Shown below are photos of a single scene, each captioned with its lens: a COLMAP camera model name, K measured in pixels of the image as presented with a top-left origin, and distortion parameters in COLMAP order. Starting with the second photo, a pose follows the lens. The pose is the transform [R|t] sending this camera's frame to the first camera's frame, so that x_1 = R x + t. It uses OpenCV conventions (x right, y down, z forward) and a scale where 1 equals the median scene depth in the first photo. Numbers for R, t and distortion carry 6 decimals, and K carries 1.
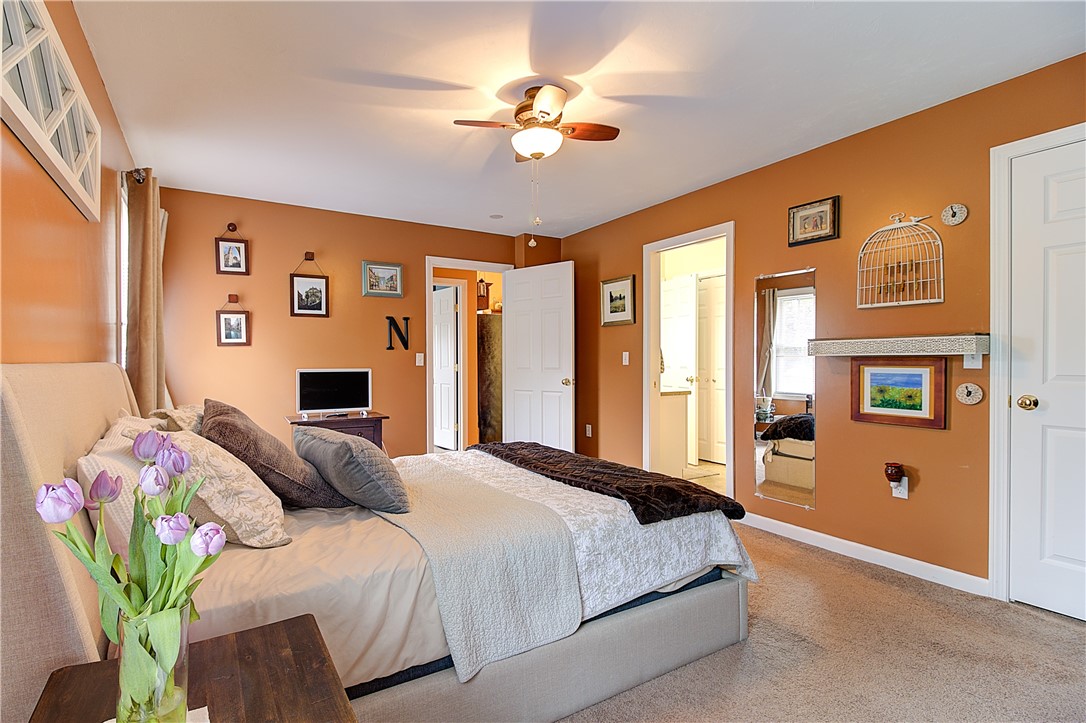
lens RADIAL K [[495.0, 0, 540.4], [0, 495.0, 365.5], [0, 0, 1]] dist [0.009087, -0.008239]
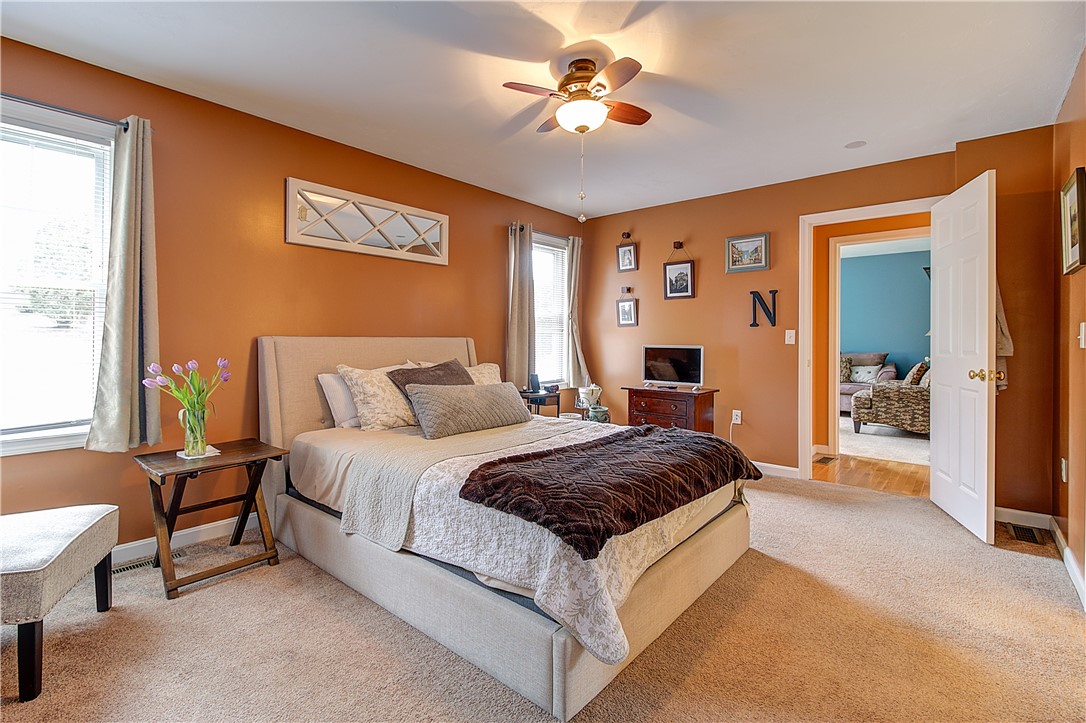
lens RADIAL K [[495.0, 0, 534.3], [0, 495.0, 344.0], [0, 0, 1]] dist [0.009087, -0.008239]
pose [[0.318574, 0.012319, -0.947818, 0.499666], [-0.013490, 0.999873, 0.008461, -0.001162], [0.947802, 0.010091, 0.318700, 0.337530]]
